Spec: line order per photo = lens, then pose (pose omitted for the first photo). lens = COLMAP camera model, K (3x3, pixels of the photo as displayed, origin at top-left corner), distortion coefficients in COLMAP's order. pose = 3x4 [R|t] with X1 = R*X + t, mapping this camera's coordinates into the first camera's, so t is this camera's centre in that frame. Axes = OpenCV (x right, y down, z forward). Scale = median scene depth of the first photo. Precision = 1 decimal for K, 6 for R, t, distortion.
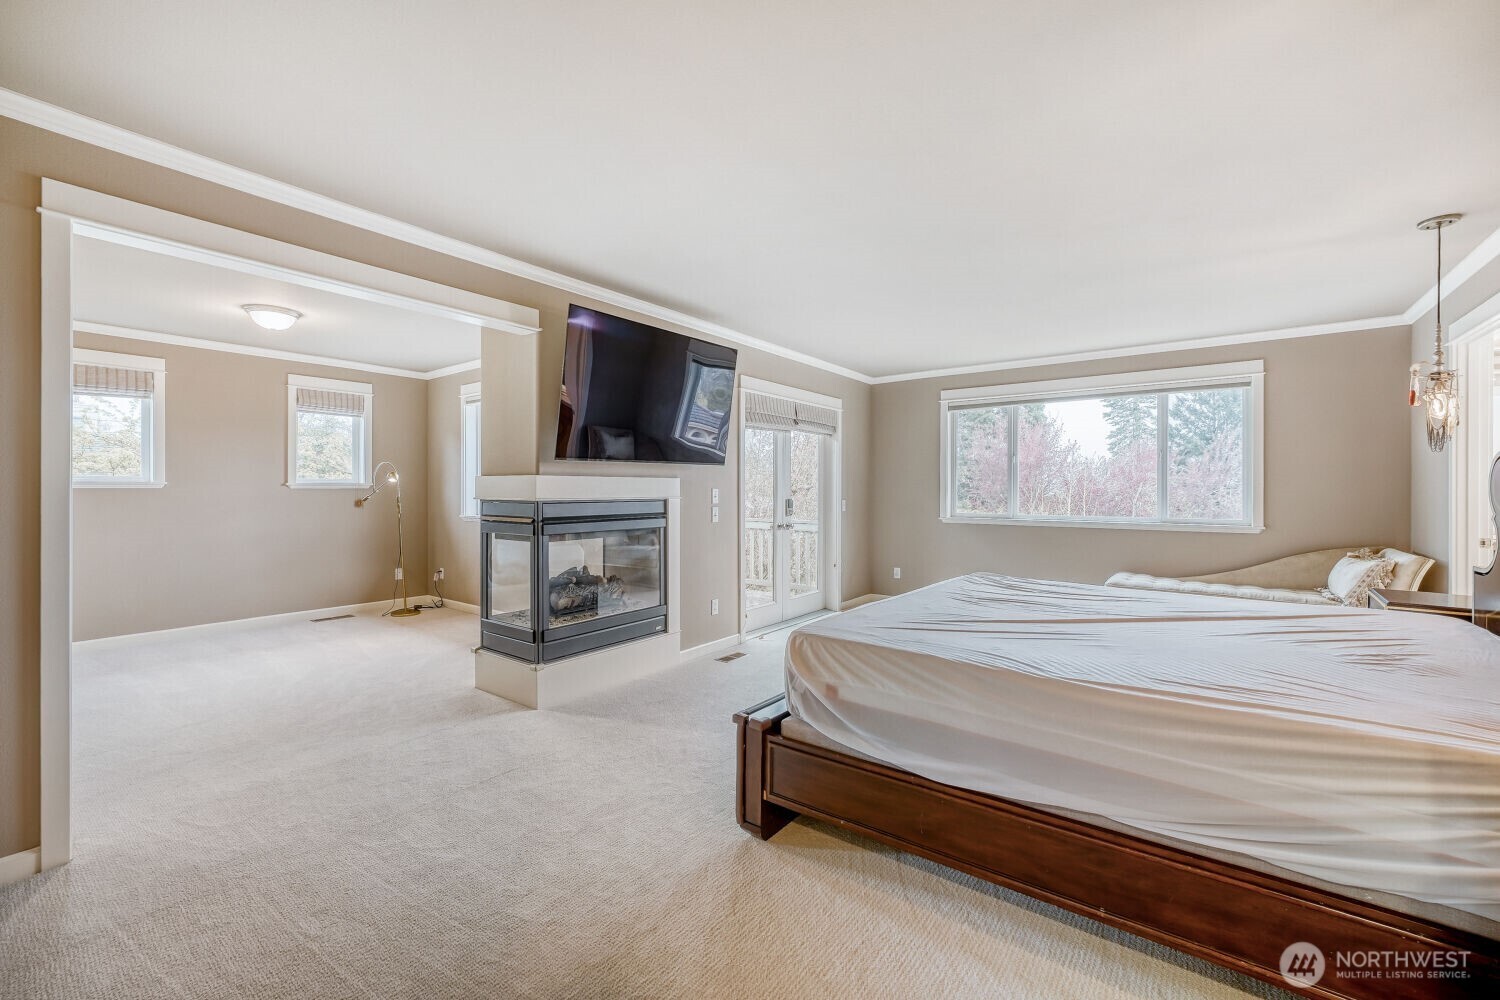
lens RADIAL K [[607.9, 0, 743.8], [0, 607.9, 488.0], [0, 0, 1]] dist [-0.023028, 0.004826]
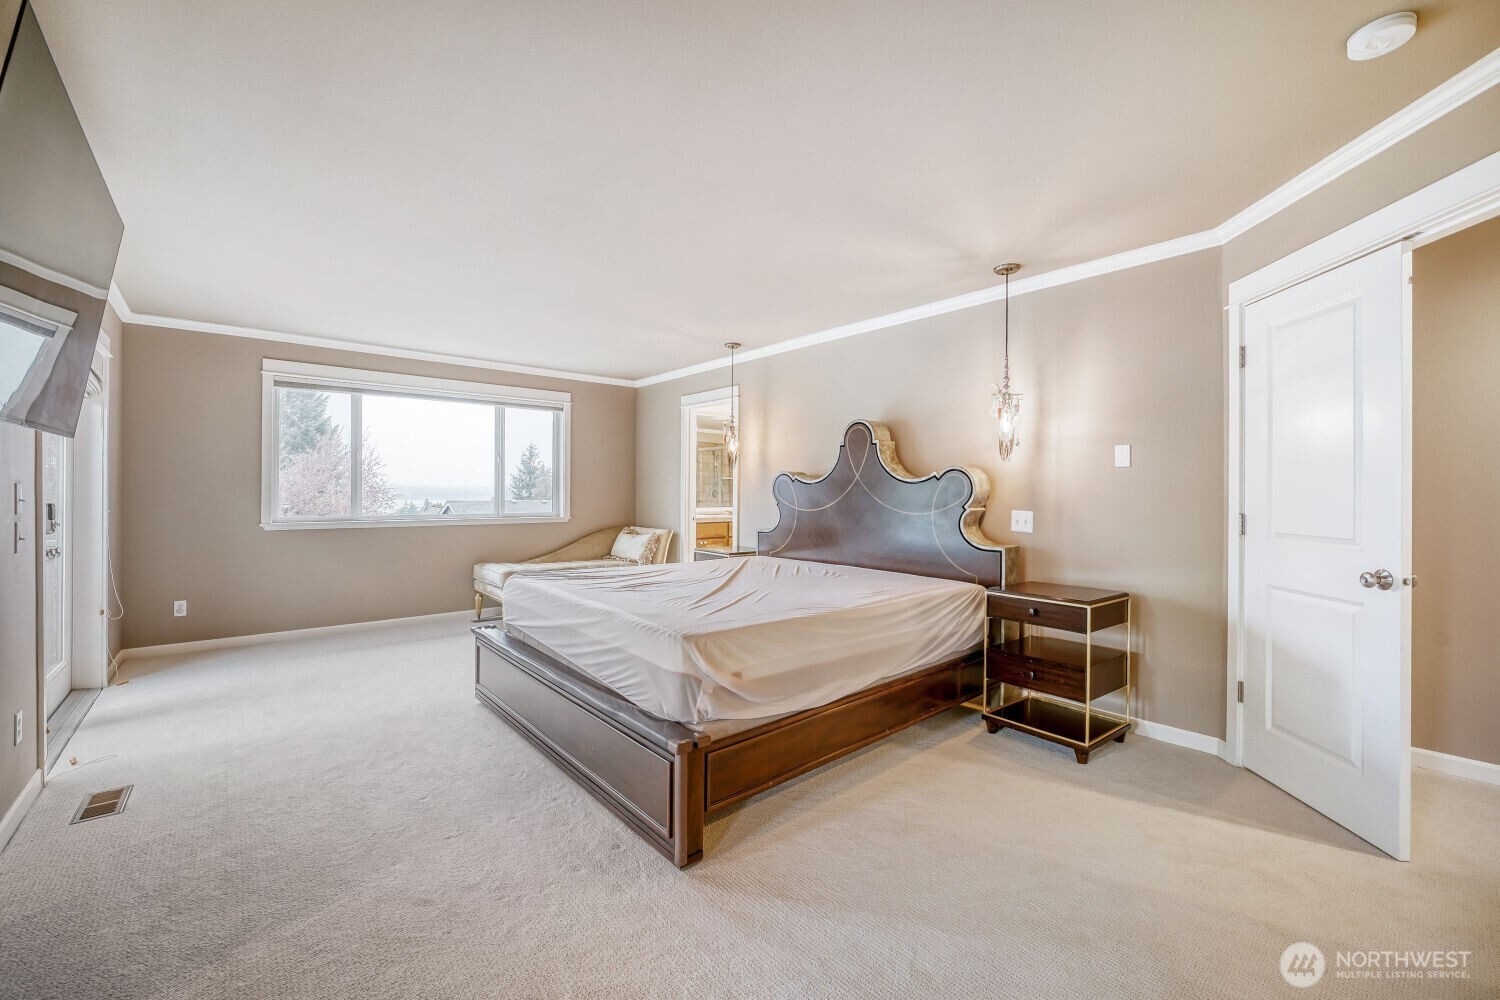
lens RADIAL K [[607.9, 0, 743.8], [0, 607.9, 488.0], [0, 0, 1]] dist [-0.023028, 0.004826]
pose [[0.205823, 0.005185, 0.978576, -0.438640], [-0.008022, 0.999961, -0.003611, 0.001883], [-0.978556, -0.007107, 0.205857, 0.374460]]
